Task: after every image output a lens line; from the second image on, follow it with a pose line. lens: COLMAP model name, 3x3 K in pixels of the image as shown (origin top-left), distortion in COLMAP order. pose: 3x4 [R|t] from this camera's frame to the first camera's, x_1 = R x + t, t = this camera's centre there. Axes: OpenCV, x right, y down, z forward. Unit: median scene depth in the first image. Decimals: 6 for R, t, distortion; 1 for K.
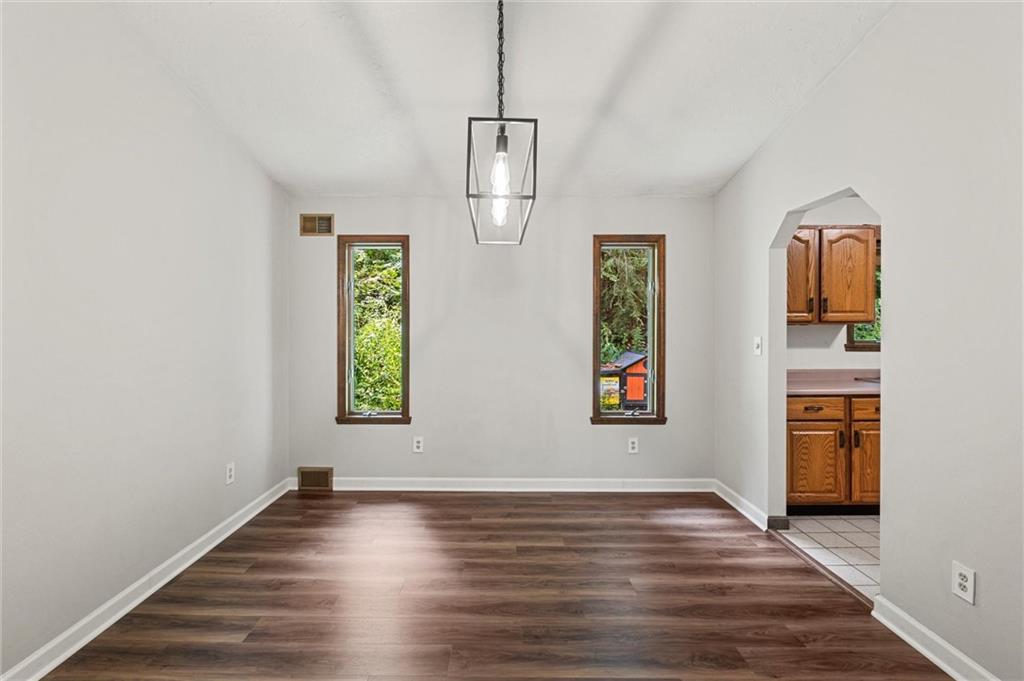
lens RADIAL K [[454.4, 0, 510.2], [0, 454.4, 335.1], [0, 0, 1]] dist [-0.000945, -0.000659]
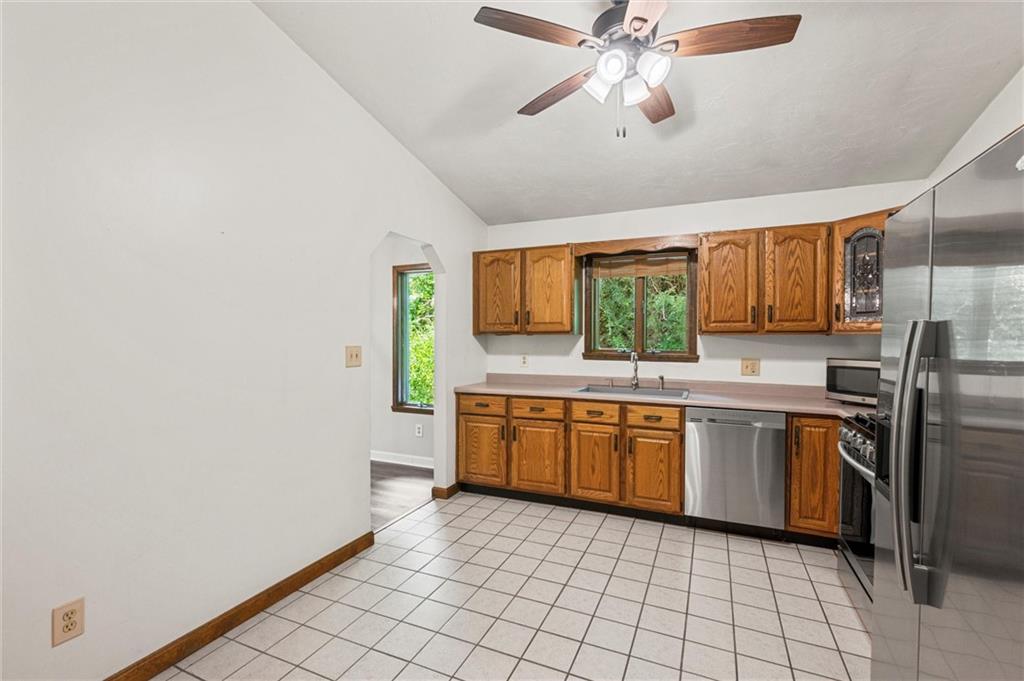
lens RADIAL K [[454.4, 0, 518.5], [0, 454.4, 345.8], [0, 0, 1]] dist [-0.000945, -0.000659]
pose [[0.923322, 0.009320, -0.383914, 1.212400], [-0.005530, 0.999924, 0.010976, -0.008130], [0.383987, -0.008012, 0.923304, -0.067001]]
